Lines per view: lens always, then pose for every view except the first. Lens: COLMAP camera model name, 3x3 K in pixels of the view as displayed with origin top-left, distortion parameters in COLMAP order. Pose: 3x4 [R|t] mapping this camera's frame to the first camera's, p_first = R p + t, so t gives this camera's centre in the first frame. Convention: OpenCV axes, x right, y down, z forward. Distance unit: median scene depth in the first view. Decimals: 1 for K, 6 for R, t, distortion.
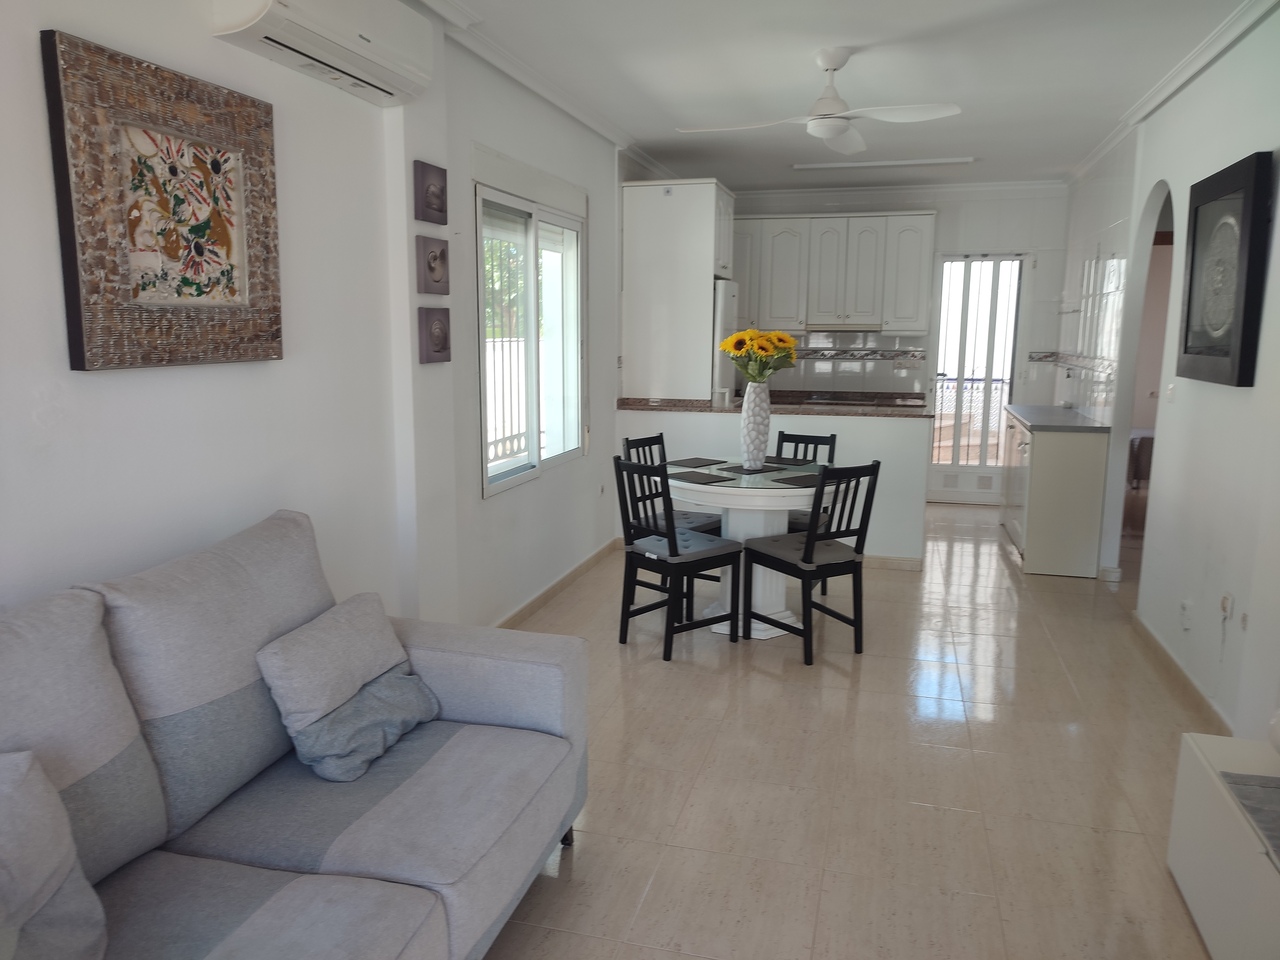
lens RADIAL K [[951.0, 0, 643.0], [0, 951.0, 493.8], [0, 0, 1]] dist [0.032389, -0.022555]
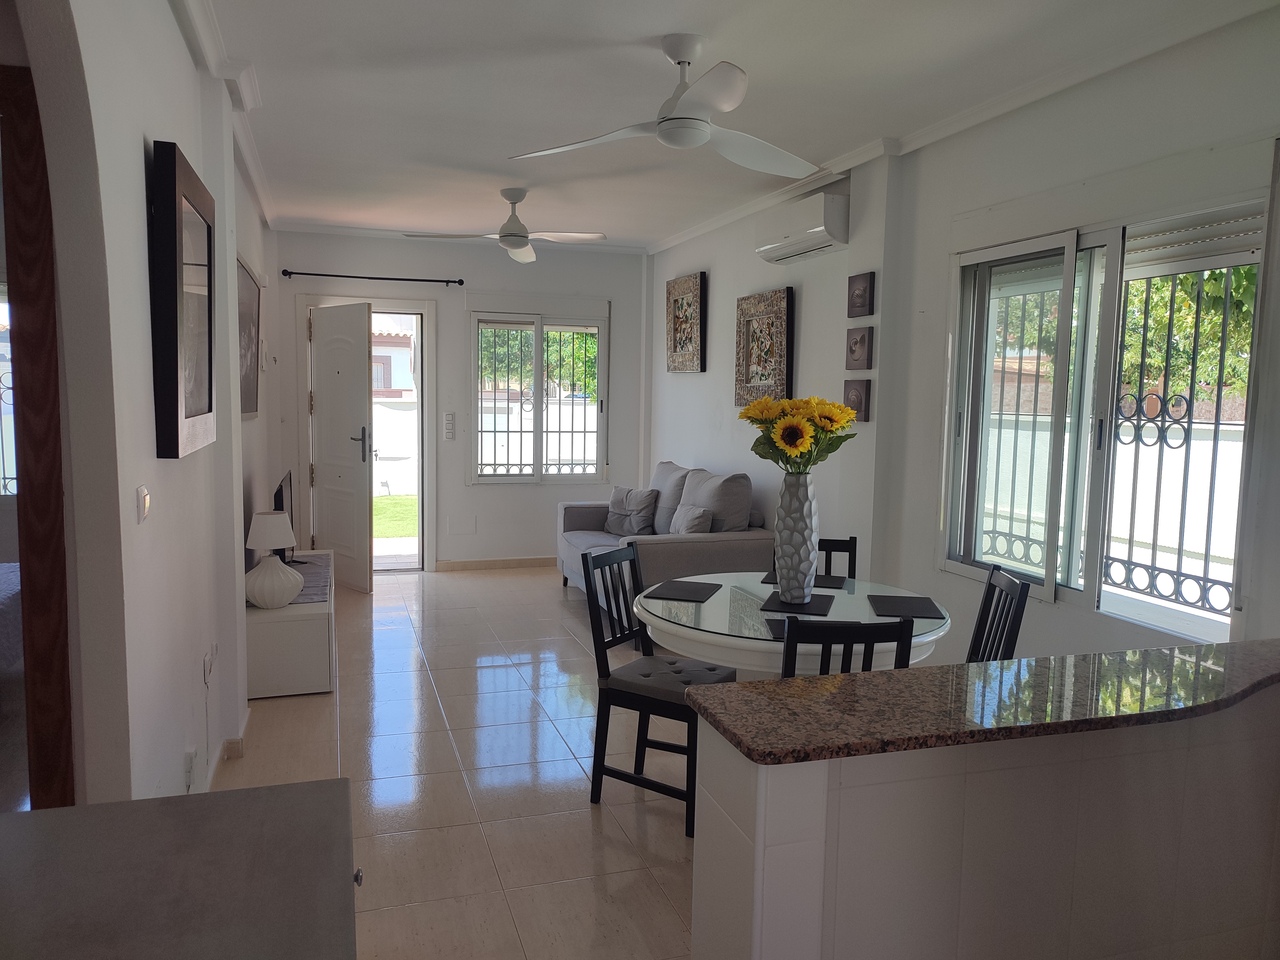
lens RADIAL K [[951.0, 0, 642.3], [0, 951.0, 483.9], [0, 0, 1]] dist [0.032389, -0.022555]
pose [[-0.840333, 0.036645, -0.540830, 1.106178], [-0.113113, 0.963895, 0.241064, -0.505360], [0.530137, 0.263749, -0.805848, 2.876817]]
